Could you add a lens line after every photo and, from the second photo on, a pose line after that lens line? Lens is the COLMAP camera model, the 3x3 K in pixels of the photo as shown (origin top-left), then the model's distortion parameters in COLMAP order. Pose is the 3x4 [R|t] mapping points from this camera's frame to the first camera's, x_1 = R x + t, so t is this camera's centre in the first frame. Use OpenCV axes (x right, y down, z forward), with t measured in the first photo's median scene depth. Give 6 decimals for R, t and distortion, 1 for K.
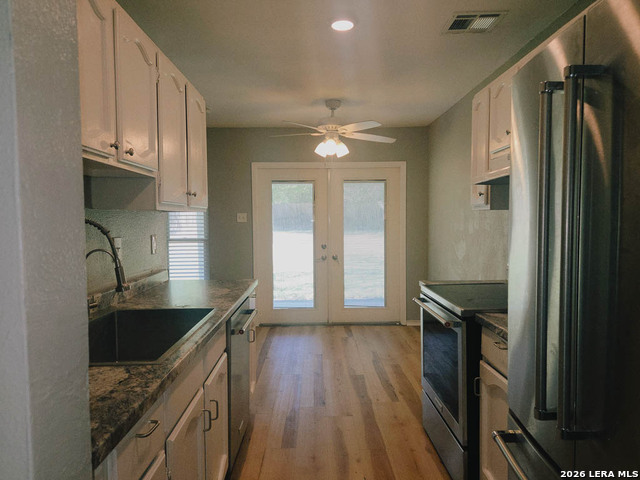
lens RADIAL K [[430.9, 0, 319.5], [0, 430.9, 241.4], [0, 0, 1]] dist [0.047976, -0.001924]
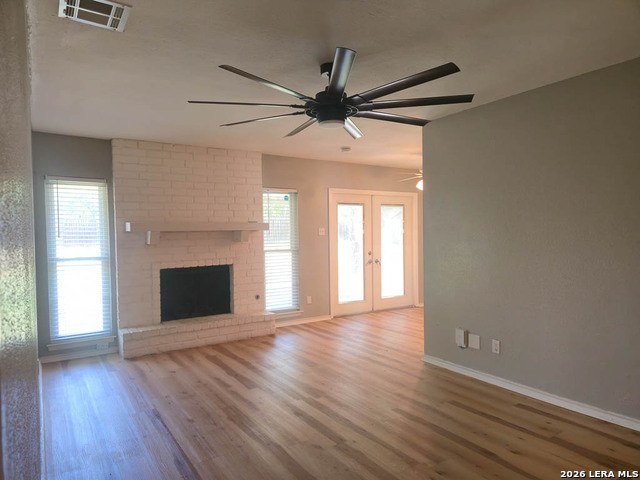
lens RADIAL K [[430.9, 0, 320.4], [0, 430.9, 240.6], [0, 0, 1]] dist [0.047976, -0.001924]
pose [[0.850728, -0.011388, 0.525483, -0.821836], [0.032871, 0.998961, -0.031567, 0.009902], [-0.524577, 0.044128, 0.850218, -0.054200]]
